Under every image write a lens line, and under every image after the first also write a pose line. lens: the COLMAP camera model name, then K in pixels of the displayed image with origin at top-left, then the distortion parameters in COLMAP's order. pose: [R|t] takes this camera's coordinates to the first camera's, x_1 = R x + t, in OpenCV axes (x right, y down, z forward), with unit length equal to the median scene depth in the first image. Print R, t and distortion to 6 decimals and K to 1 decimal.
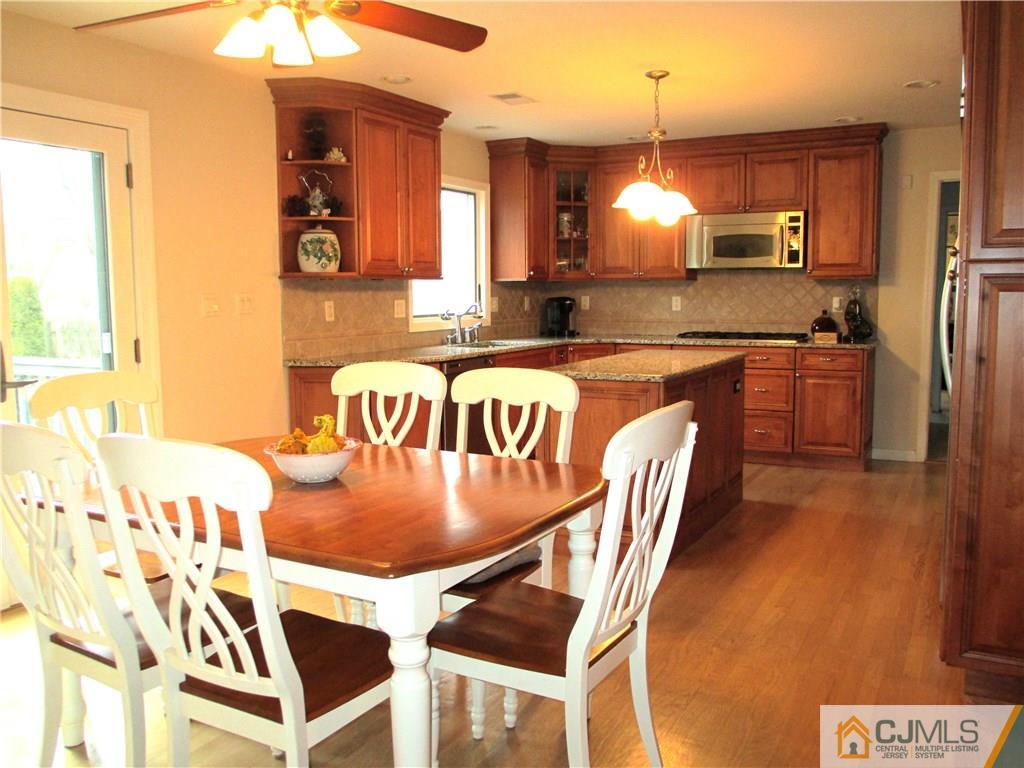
lens RADIAL K [[854.5, 0, 510.4], [0, 854.5, 384.4], [0, 0, 1]] dist [-0.072649, 0.030865]
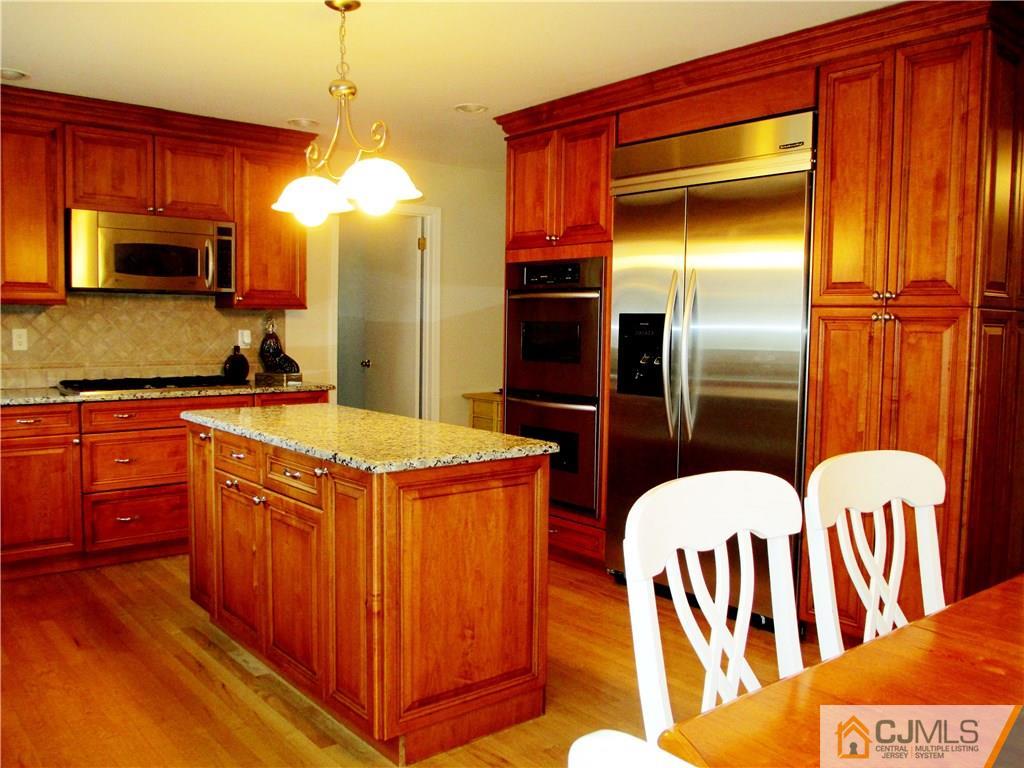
lens RADIAL K [[854.5, 0, 509.3], [0, 854.5, 386.6], [0, 0, 1]] dist [-0.072649, 0.030865]
pose [[0.366637, -0.052335, 0.928891, -0.290311], [0.084489, 0.996164, 0.022777, -0.045180], [-0.926520, 0.070130, 0.369653, 0.451824]]
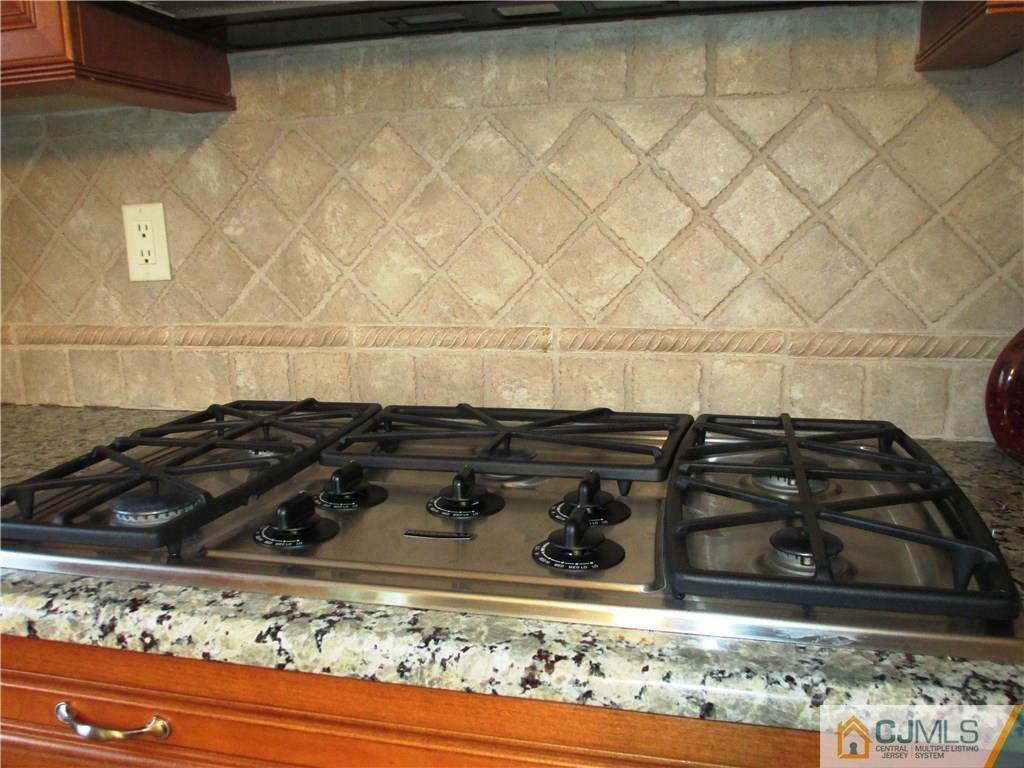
lens RADIAL K [[854.5, 0, 511.6], [0, 854.5, 386.5], [0, 0, 1]] dist [-0.072649, 0.030865]
pose [[0.966685, -0.064428, 0.247728, 0.244600], [0.043384, 0.995042, 0.089492, -0.083233], [-0.252266, -0.075763, 0.964688, 0.869528]]
